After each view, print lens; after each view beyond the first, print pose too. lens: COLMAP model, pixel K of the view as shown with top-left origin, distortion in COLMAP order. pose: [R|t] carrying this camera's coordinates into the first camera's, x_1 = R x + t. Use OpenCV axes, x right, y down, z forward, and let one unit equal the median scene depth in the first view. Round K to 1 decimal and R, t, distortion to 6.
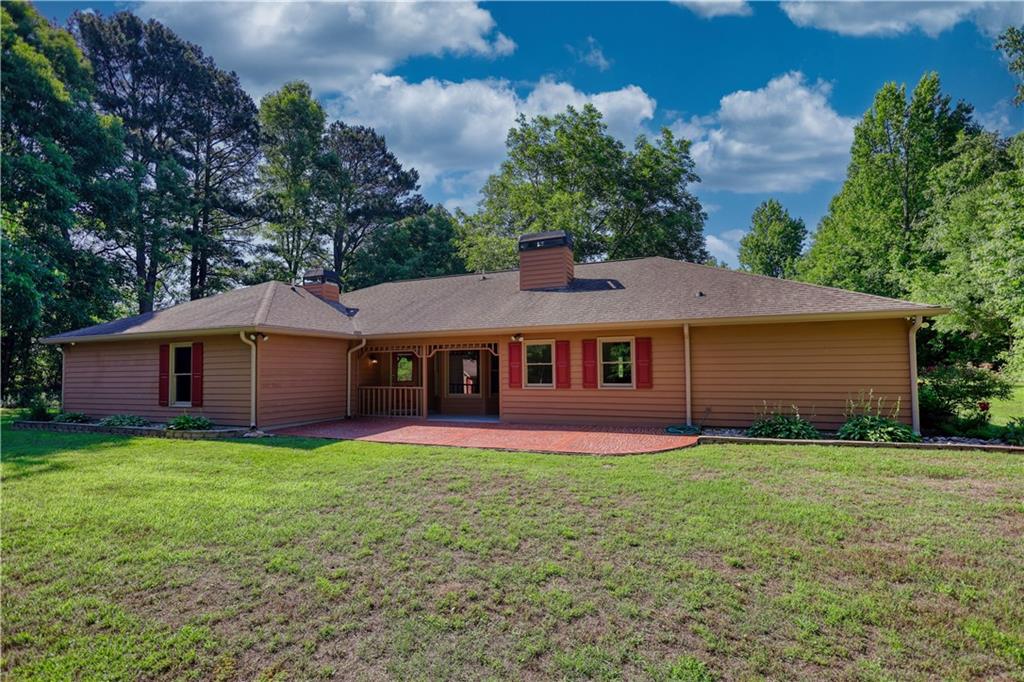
lens RADIAL K [[470.7, 0, 507.7], [0, 470.7, 368.8], [0, 0, 1]] dist [-0.000180, -0.000252]
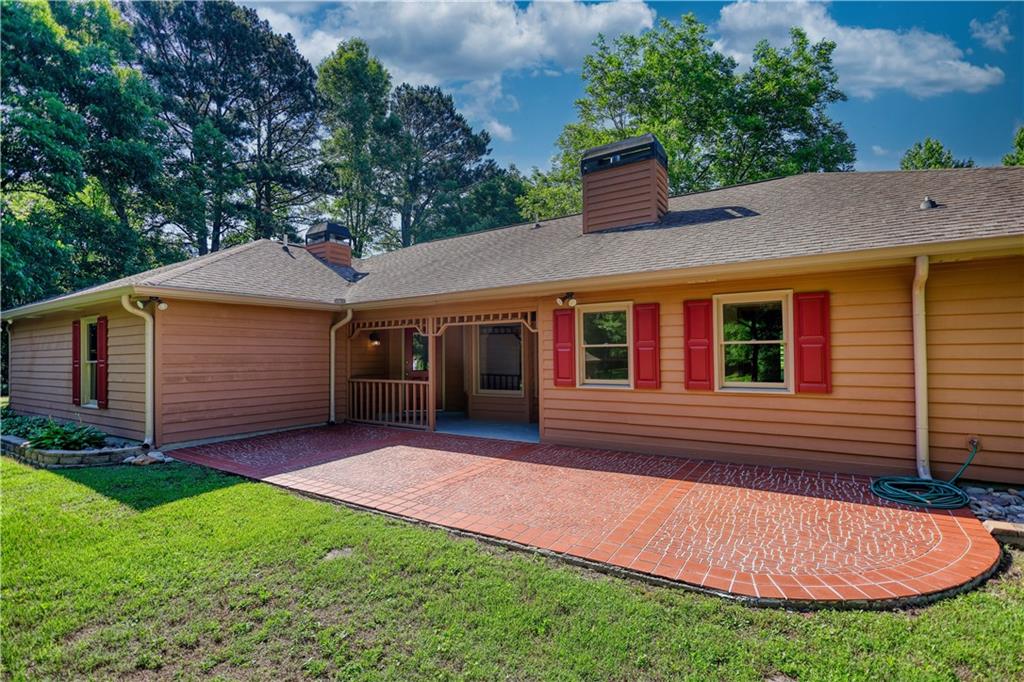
lens RADIAL K [[488.3, 0, 511.6], [0, 488.3, 349.8], [0, 0, 1]] dist [-0.001207, 0.000550]
pose [[0.984745, -0.001693, -0.173995, 0.041133], [0.000924, 0.999989, -0.004505, -0.001731], [0.174000, 0.004276, 0.984736, 0.277812]]
